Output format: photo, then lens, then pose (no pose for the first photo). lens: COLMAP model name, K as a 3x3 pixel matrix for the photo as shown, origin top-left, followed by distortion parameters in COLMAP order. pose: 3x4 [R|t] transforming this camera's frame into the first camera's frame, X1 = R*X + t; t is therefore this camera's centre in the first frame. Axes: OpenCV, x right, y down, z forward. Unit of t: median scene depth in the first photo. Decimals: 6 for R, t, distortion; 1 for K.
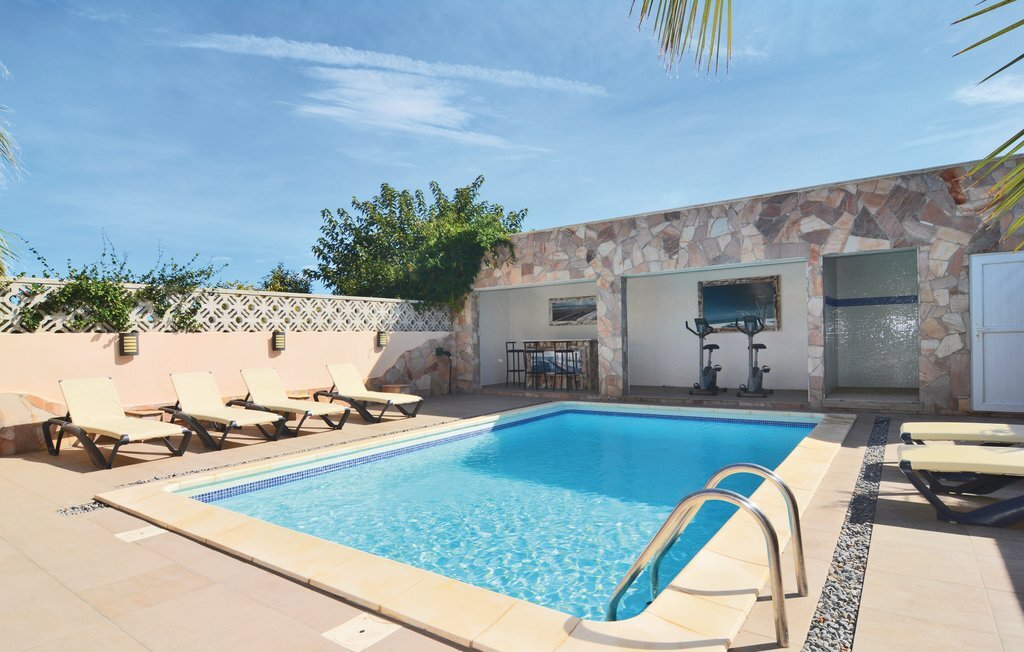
lens RADIAL K [[566.8, 0, 509.8], [0, 566.8, 339.8], [0, 0, 1]] dist [-0.013632, -0.004336]
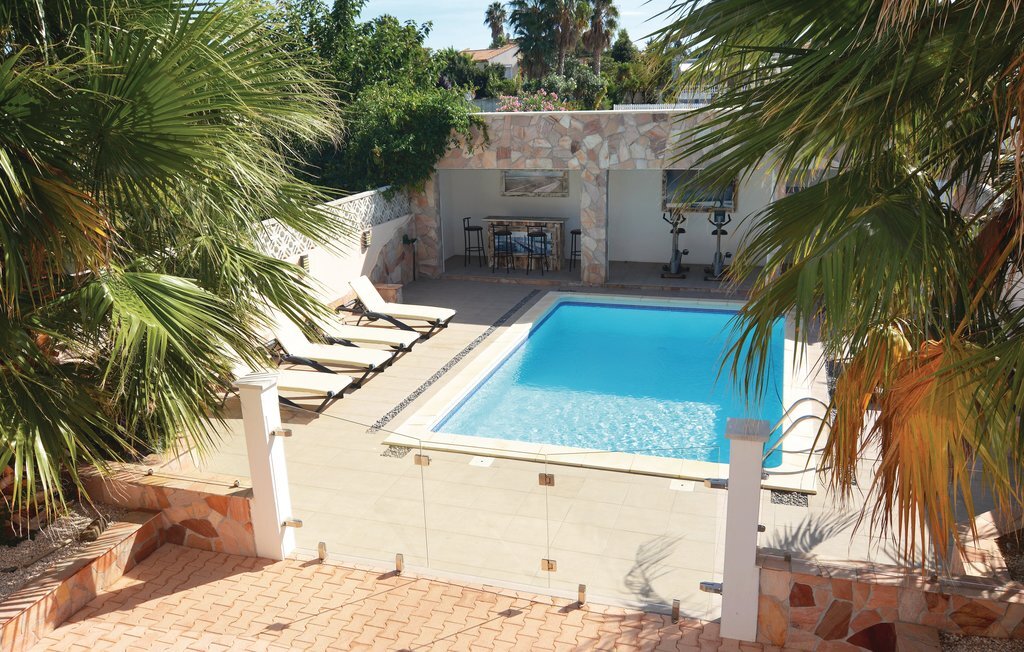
lens RADIAL K [[856.2, 0, 510.8], [0, 856.2, 337.5], [0, 0, 1]] dist [-0.000571, -0.002670]
pose [[0.951319, -0.090923, 0.294493, -0.439144], [0.003612, 0.958720, 0.284330, -0.253380], [-0.308188, -0.269425, 0.912376, -0.435953]]
